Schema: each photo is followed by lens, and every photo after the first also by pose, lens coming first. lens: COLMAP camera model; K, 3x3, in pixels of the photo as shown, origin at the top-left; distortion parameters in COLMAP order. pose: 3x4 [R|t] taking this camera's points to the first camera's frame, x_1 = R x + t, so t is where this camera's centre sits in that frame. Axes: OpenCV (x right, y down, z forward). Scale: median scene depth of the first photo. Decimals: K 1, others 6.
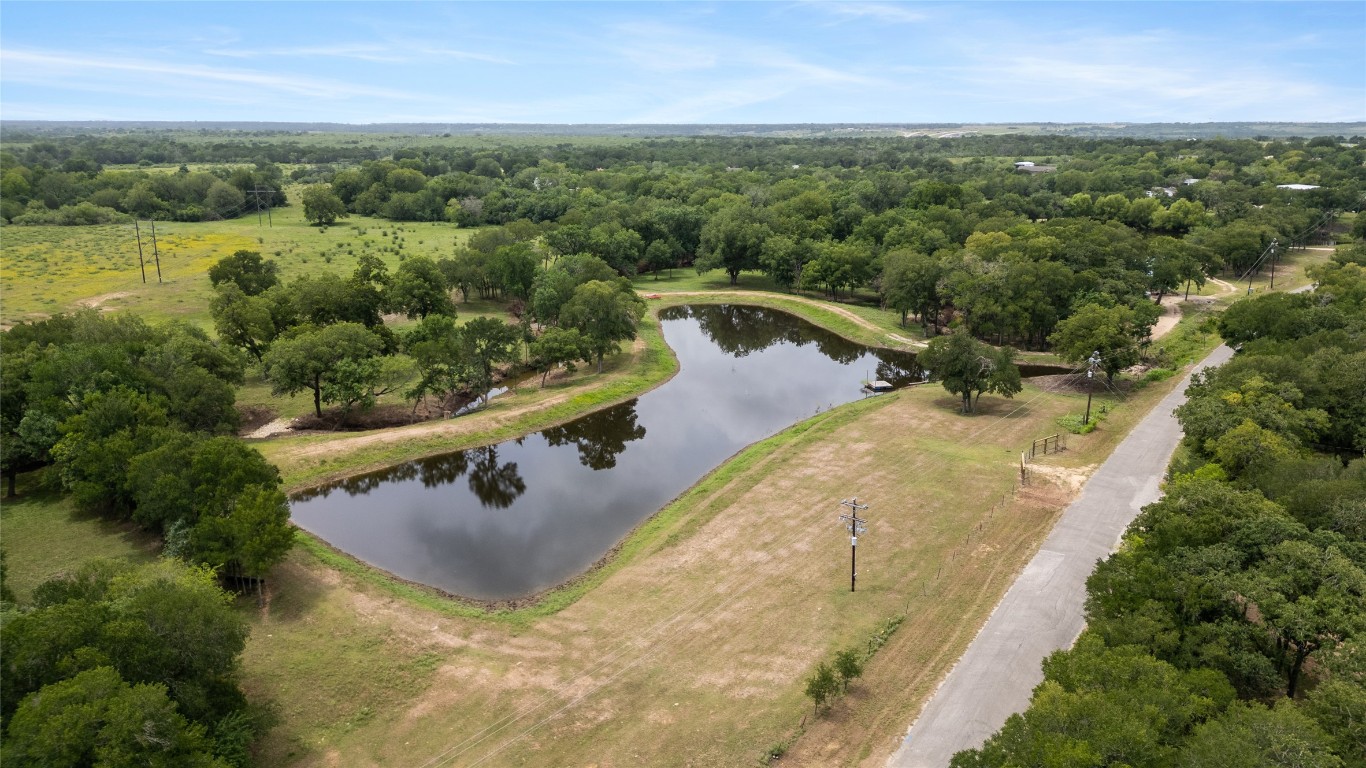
lens RADIAL K [[948.9, 0, 683.0], [0, 948.9, 384.0], [0, 0, 1]] dist [0.075876, -0.074015]
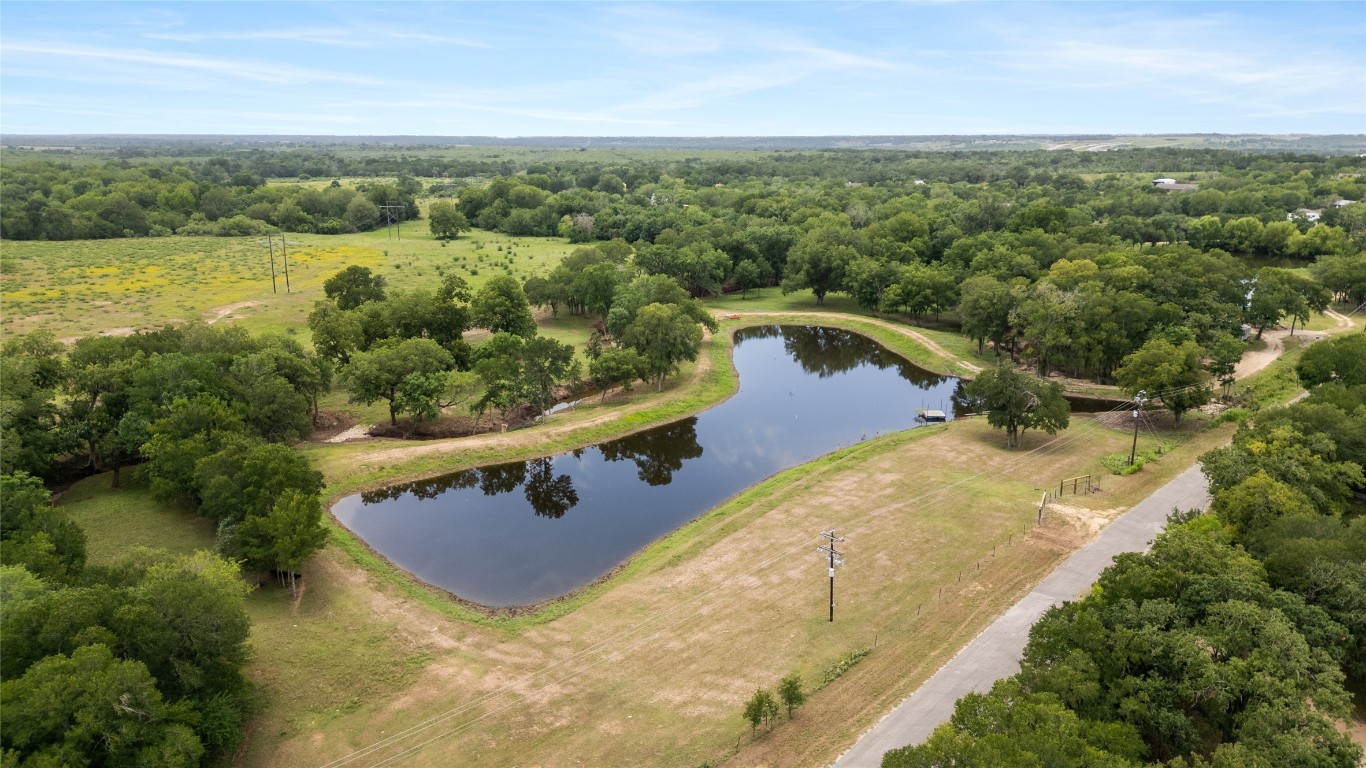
lens RADIAL K [[948.9, 0, 683.0], [0, 948.9, 384.0], [0, 0, 1]] dist [0.075876, -0.074015]
pose [[0.990381, 0.033946, -0.134138, 0.055583], [-0.035530, 0.999324, -0.009429, -0.008459], [0.133727, 0.014105, 0.990918, -0.016505]]
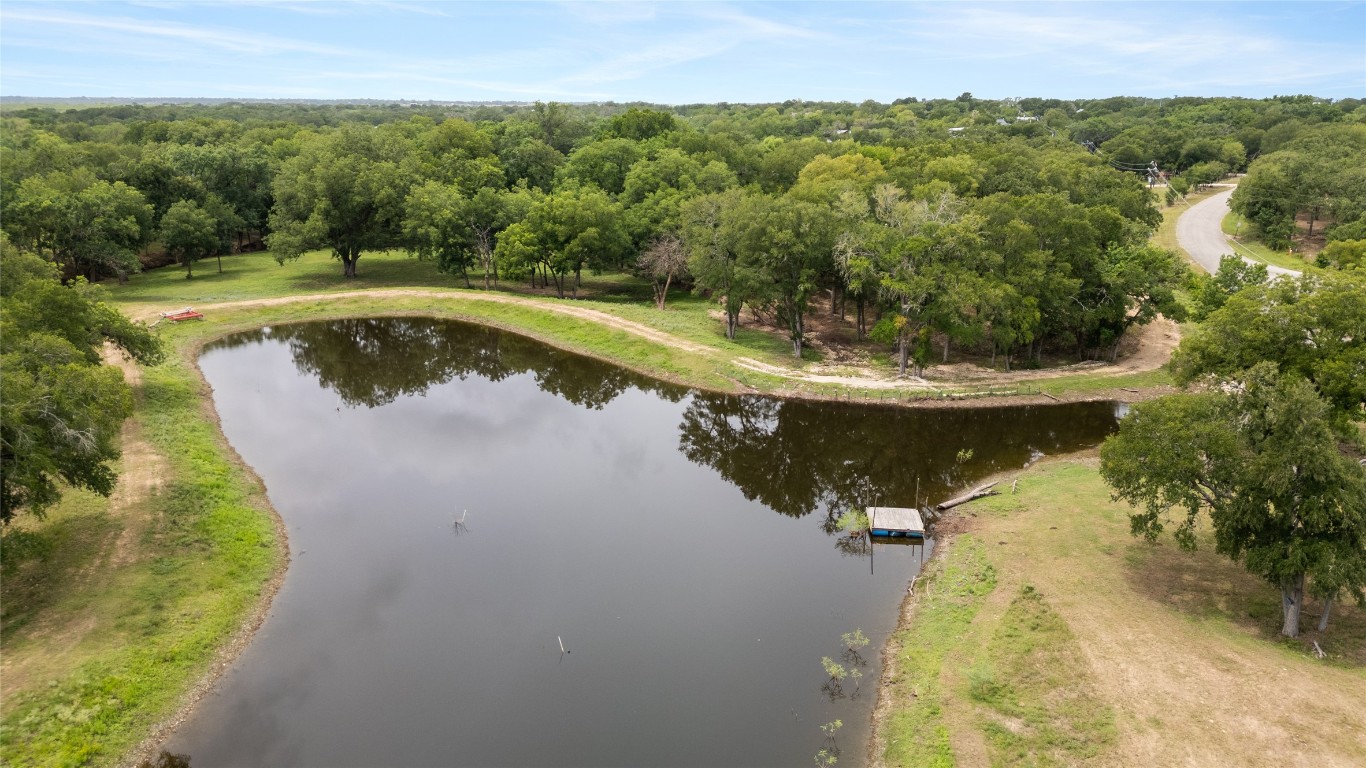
lens RADIAL K [[945.6, 0, 683.0], [0, 945.6, 384.0], [0, 0, 1]] dist [0.115583, -0.152273]
pose [[0.905996, -0.115040, 0.407354, -0.006427], [0.107735, 0.993337, 0.040912, -0.053429], [-0.409346, 0.006820, 0.912354, 0.484796]]
